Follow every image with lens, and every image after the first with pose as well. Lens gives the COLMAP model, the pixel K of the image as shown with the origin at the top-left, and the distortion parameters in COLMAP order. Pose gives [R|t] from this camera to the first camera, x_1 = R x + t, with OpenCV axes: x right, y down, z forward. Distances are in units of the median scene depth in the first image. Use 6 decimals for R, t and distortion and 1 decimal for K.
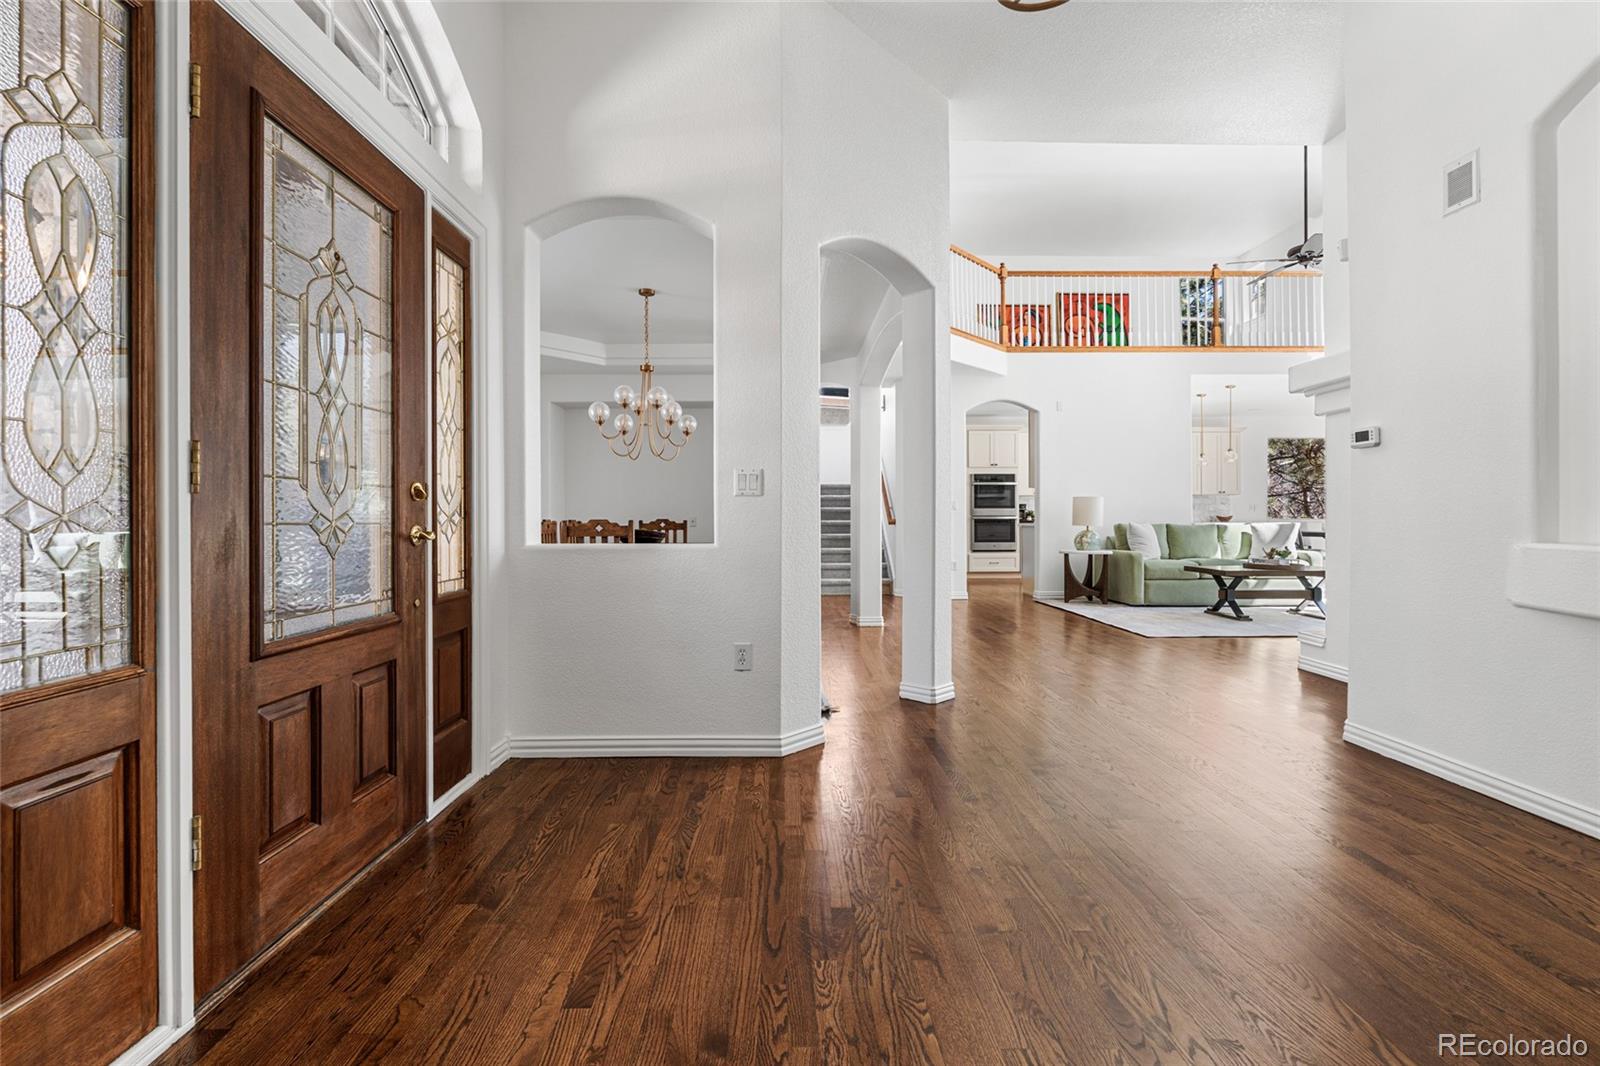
lens RADIAL K [[722.1, 0, 800.0], [0, 722.1, 533.0], [0, 0, 1]] dist [-0.013697, -0.000008]
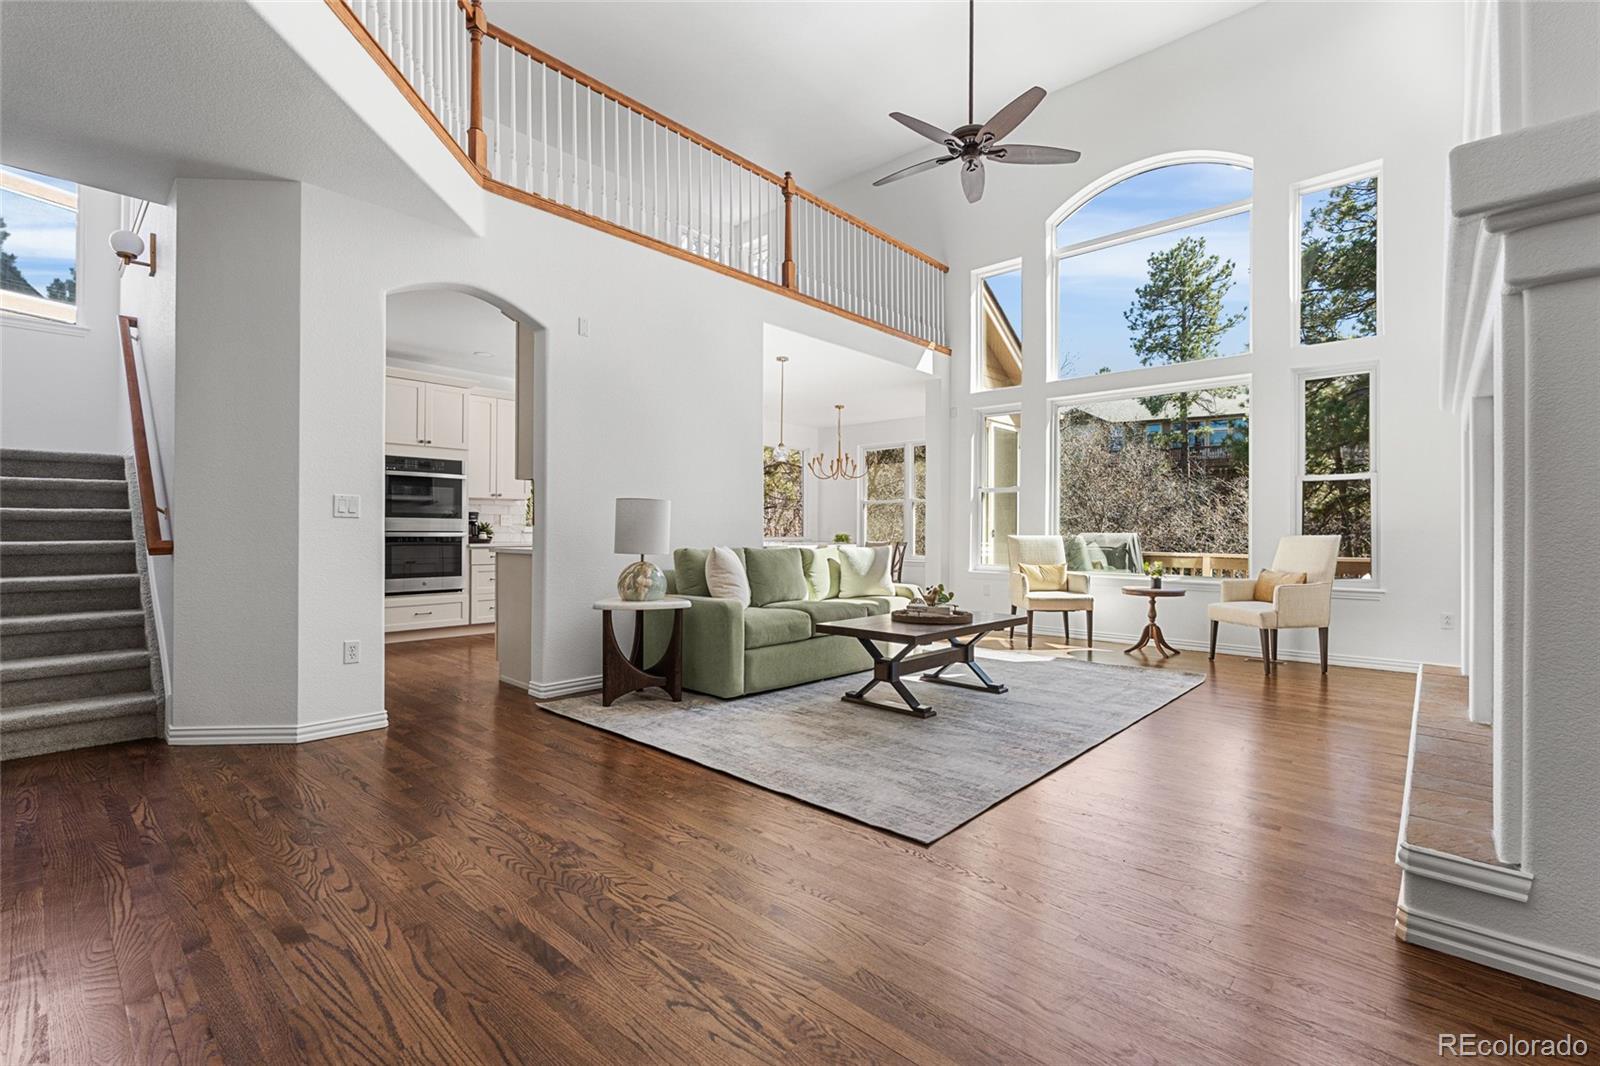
lens RADIAL K [[722.1, 0, 800.0], [0, 722.1, 533.0], [0, 0, 1]] dist [-0.013697, -0.000008]
pose [[0.705275, 0.008176, 0.708887, 0.099327], [0.004898, 0.999853, -0.016405, -0.015139], [-0.708917, 0.015041, 0.705132, 0.514847]]
